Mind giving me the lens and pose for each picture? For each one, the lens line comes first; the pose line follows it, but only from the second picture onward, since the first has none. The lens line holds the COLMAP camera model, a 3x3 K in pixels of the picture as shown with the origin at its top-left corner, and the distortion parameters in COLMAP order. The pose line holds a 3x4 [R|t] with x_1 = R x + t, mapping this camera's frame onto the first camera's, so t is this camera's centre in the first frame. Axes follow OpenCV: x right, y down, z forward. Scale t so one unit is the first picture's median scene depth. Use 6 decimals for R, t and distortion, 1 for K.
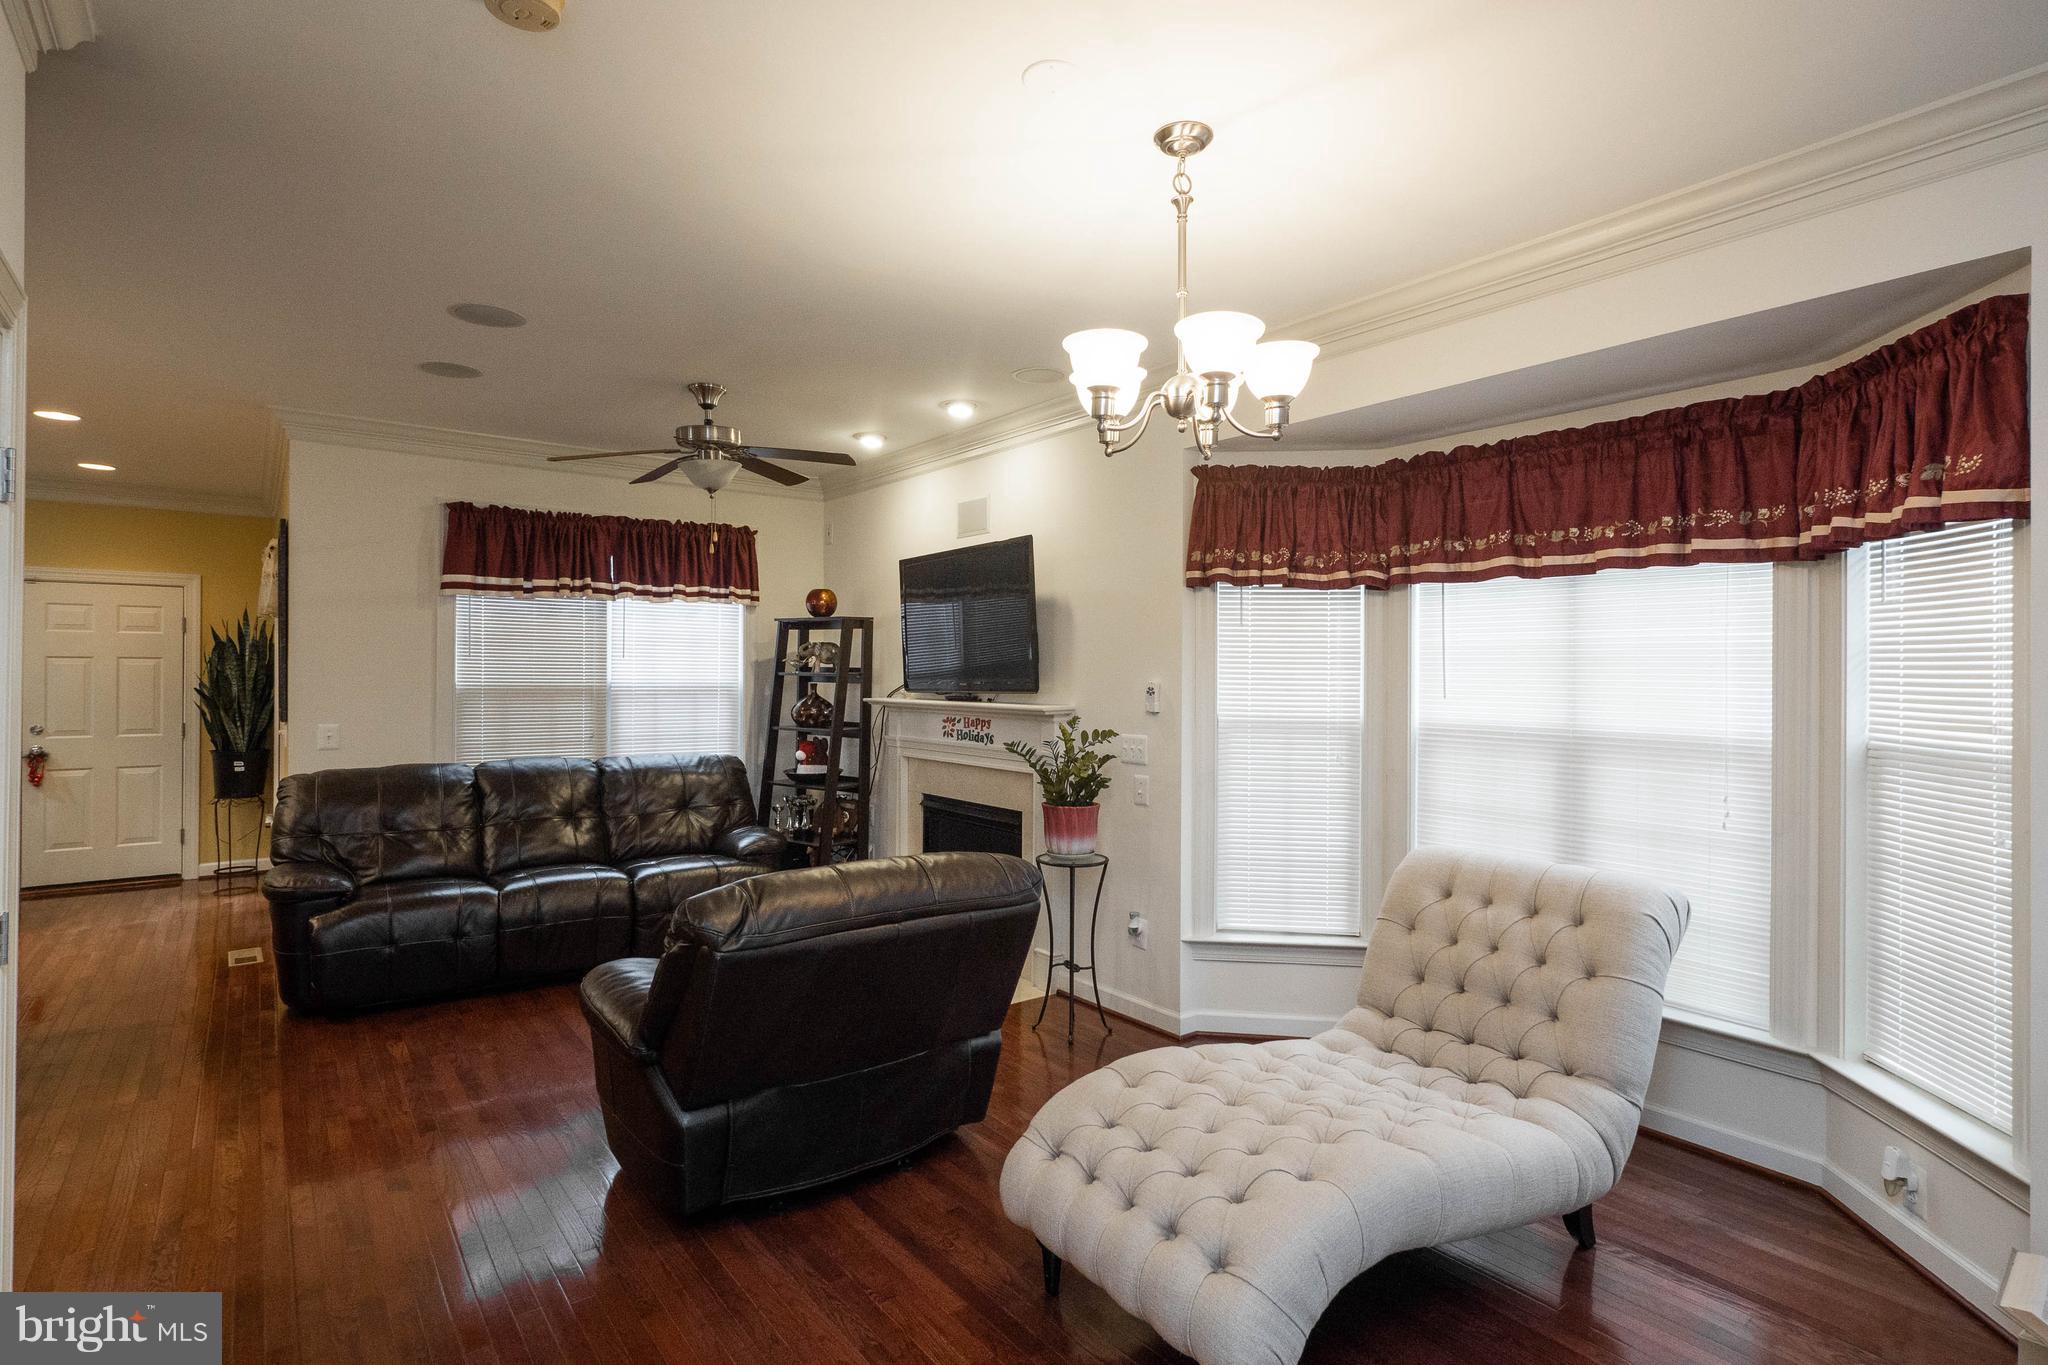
lens RADIAL K [[1011.8, 0, 1021.4], [0, 1011.8, 668.8], [0, 0, 1]] dist [-0.000350, -0.000787]
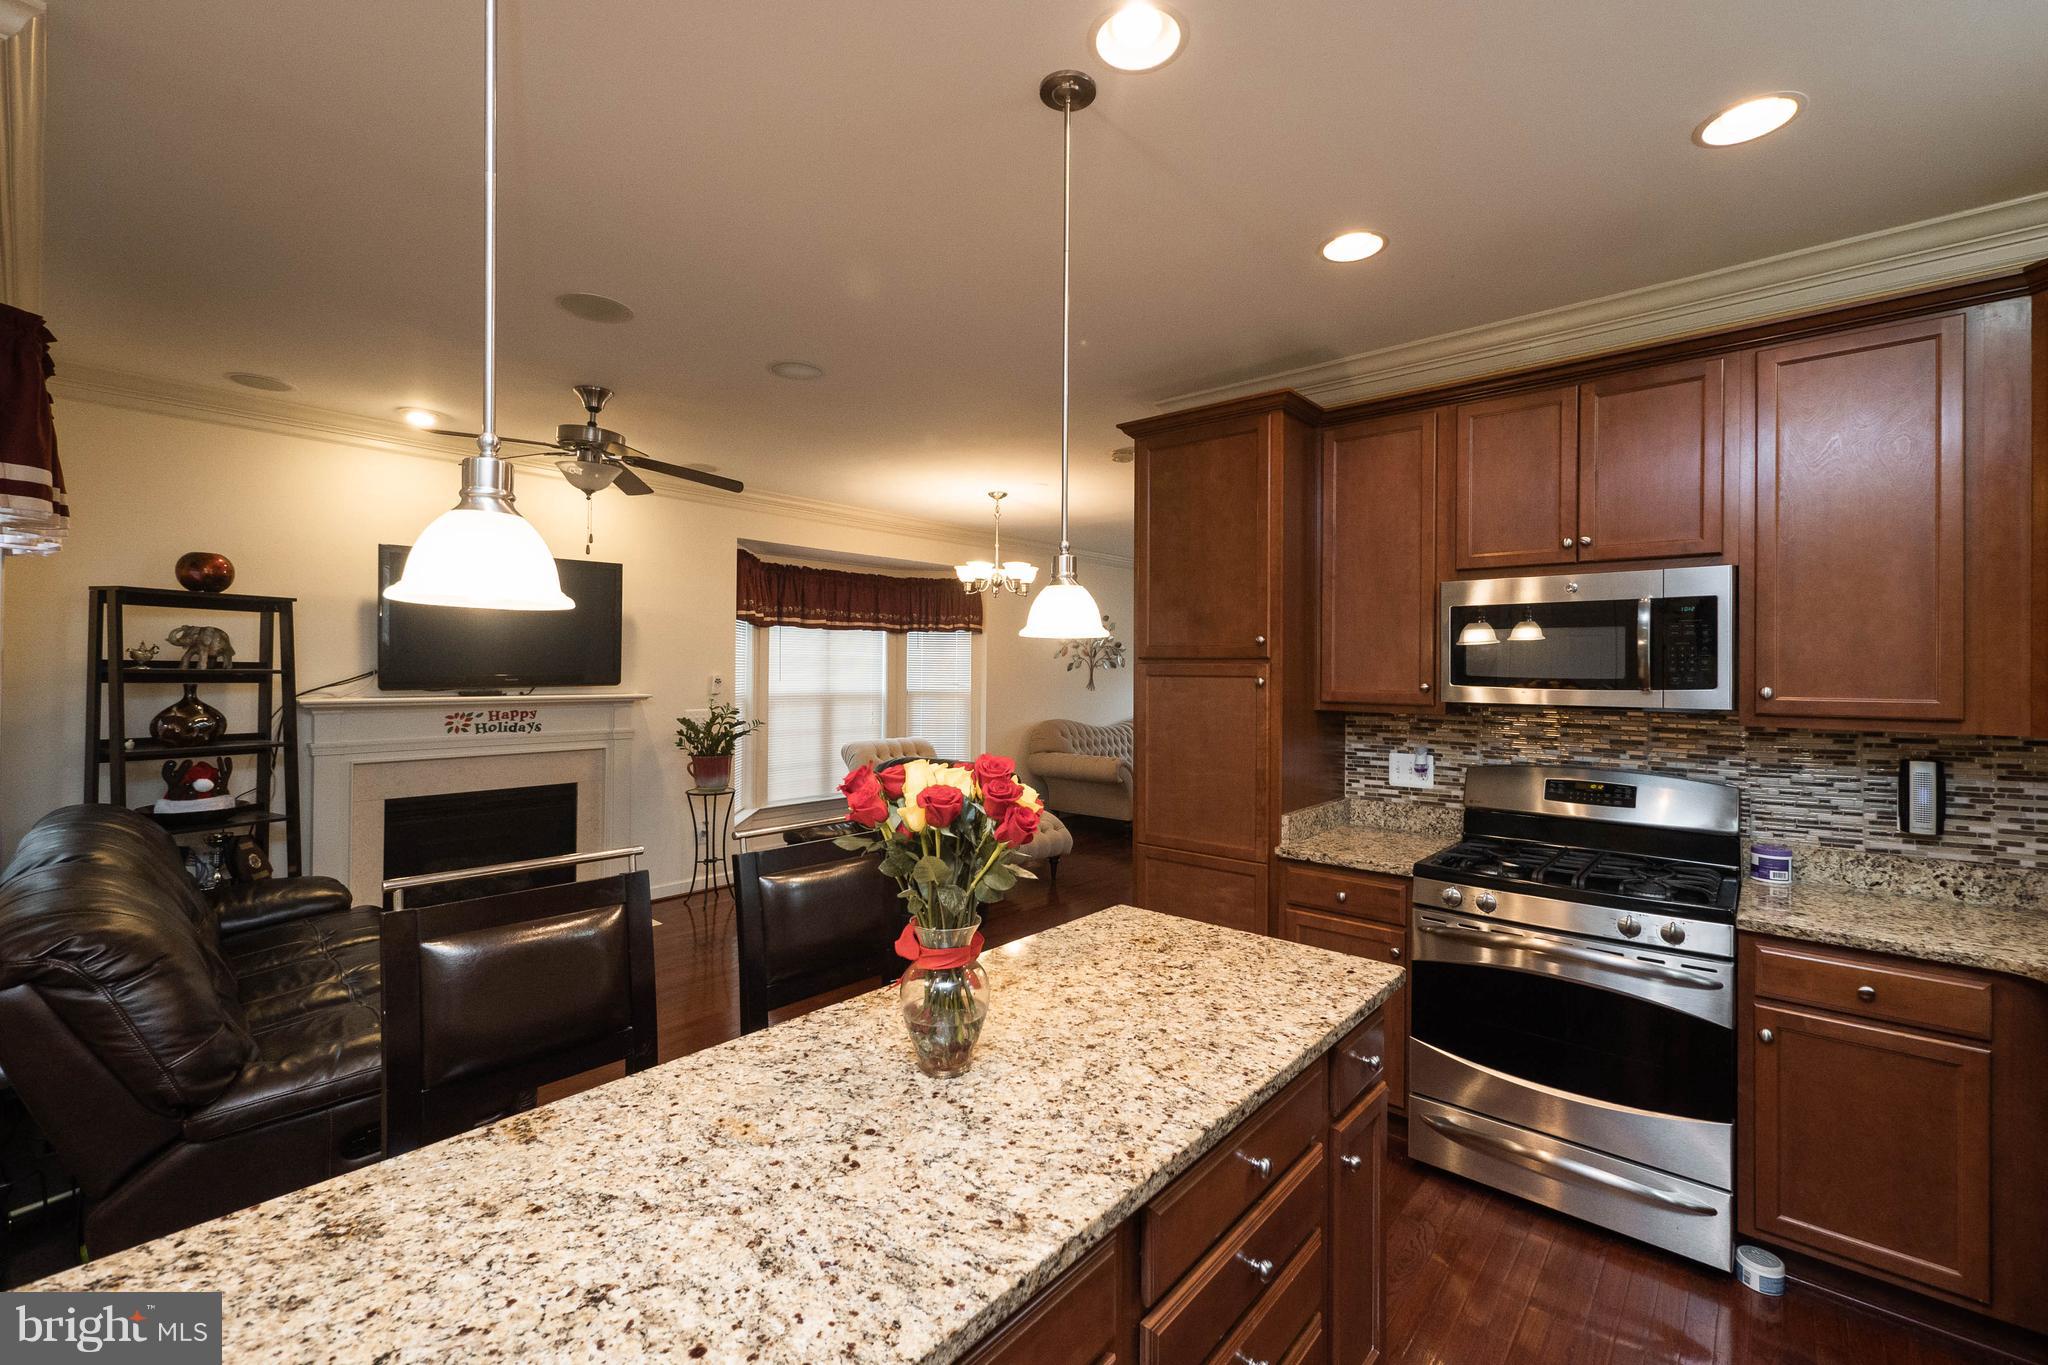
lens RADIAL K [[861.6, 0, 1037.3], [0, 861.6, 669.1], [0, 0, 1]] dist [-0.002972, 0.002024]
pose [[-0.209599, -0.007103, 0.977762, -1.007448], [-0.014439, 0.999887, 0.004168, -0.007473], [-0.977681, -0.013244, -0.209678, 0.600488]]
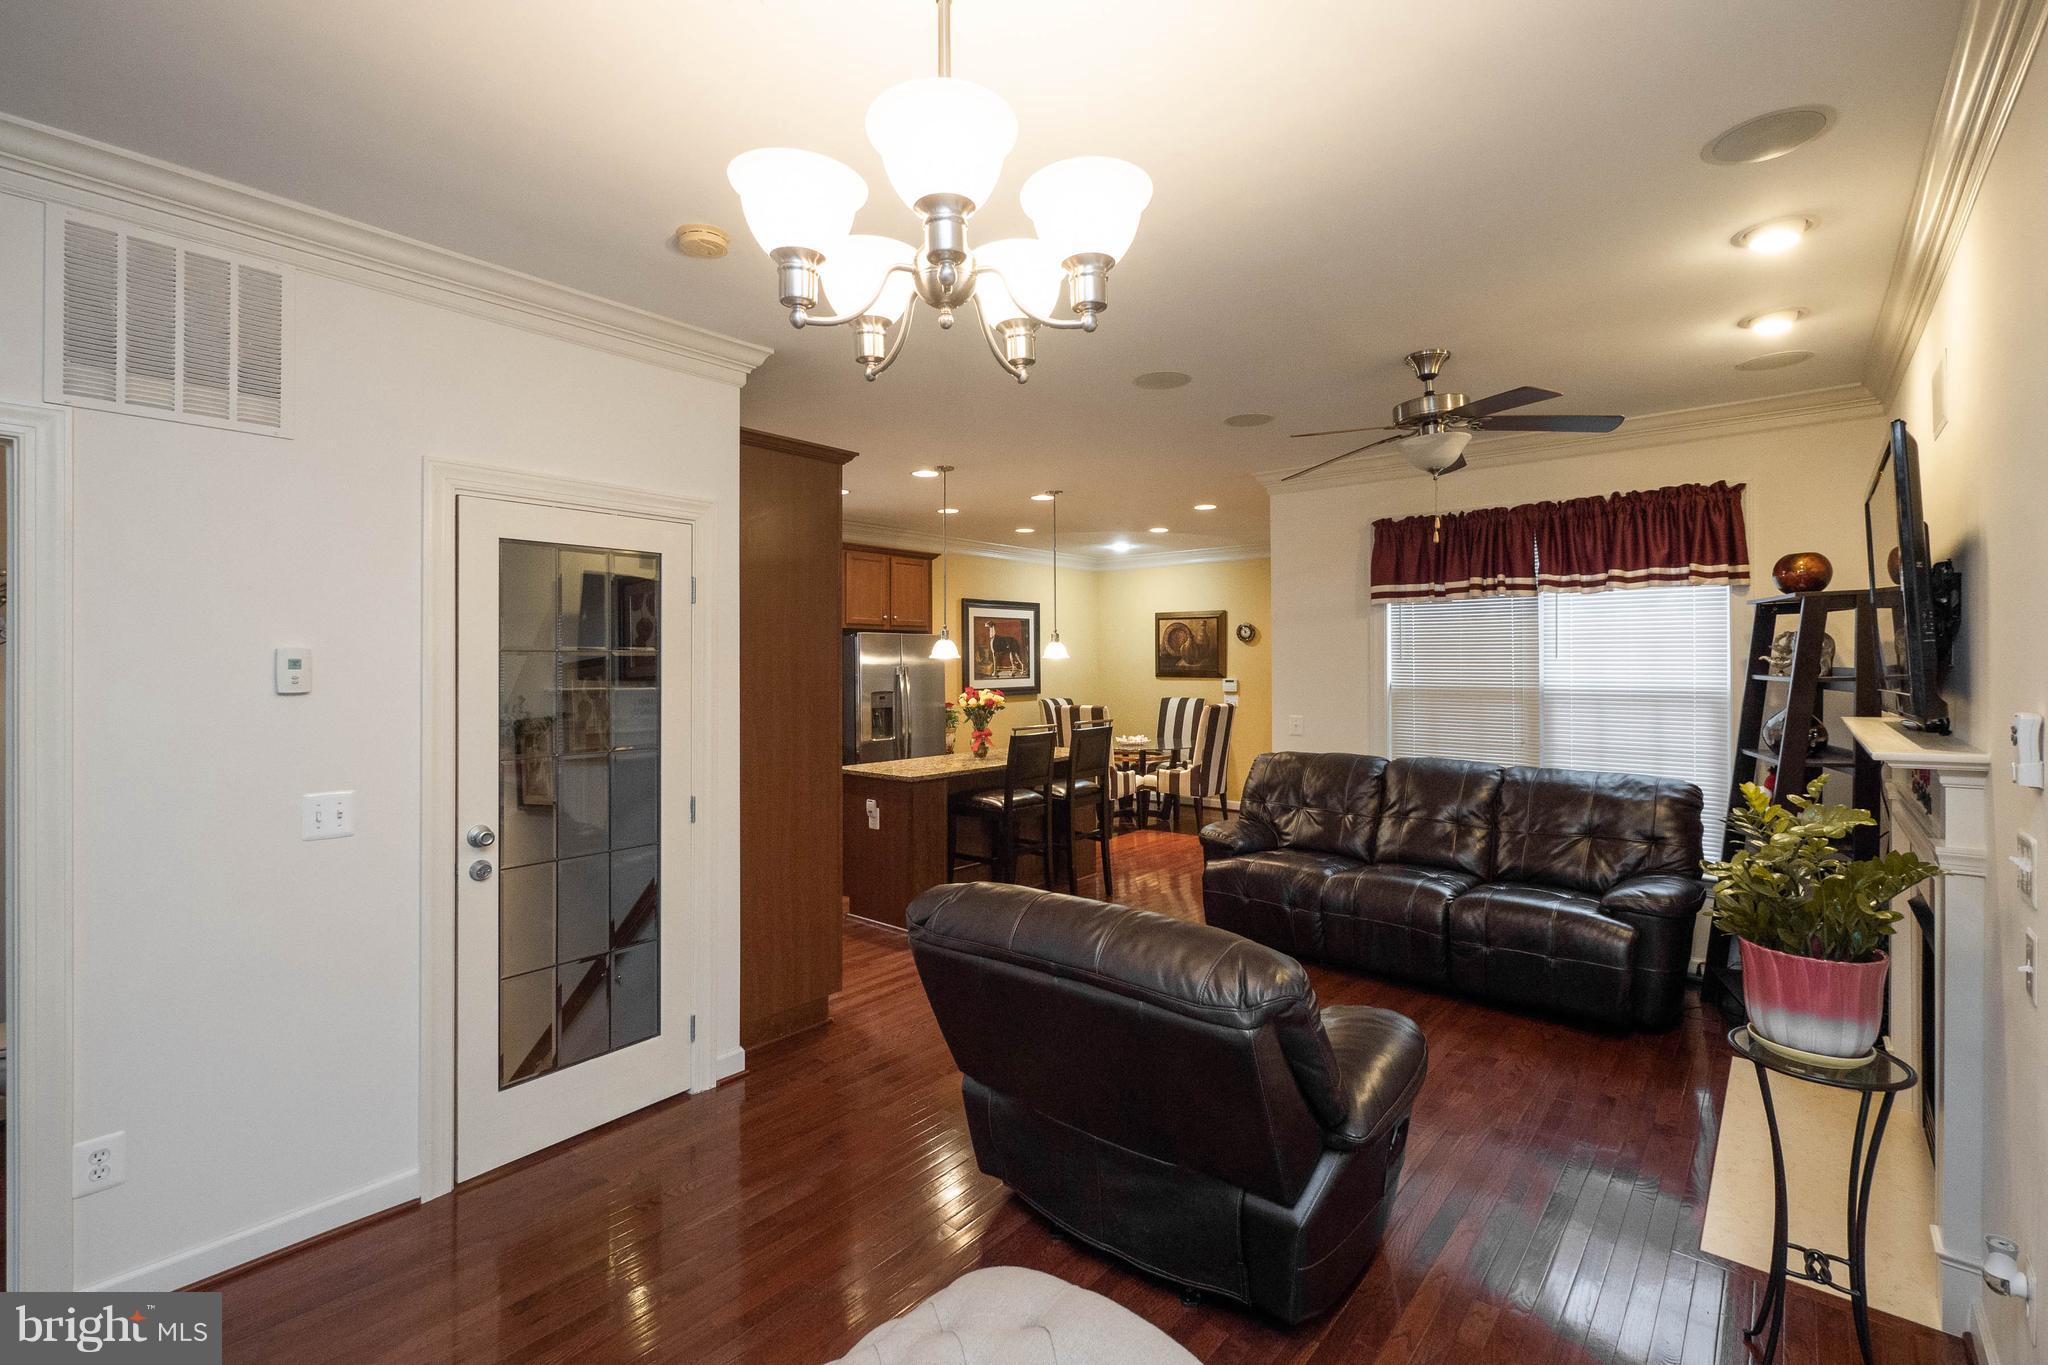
lens RADIAL K [[918.2, 0, 1025.5], [0, 918.2, 666.2], [0, 0, 1]] dist [-0.003777, -0.000549]
pose [[0.214578, -0.002610, -0.976703, 0.321724], [0.006883, 0.999976, -0.001160, -0.006209], [0.976683, -0.006473, 0.214591, 0.390144]]
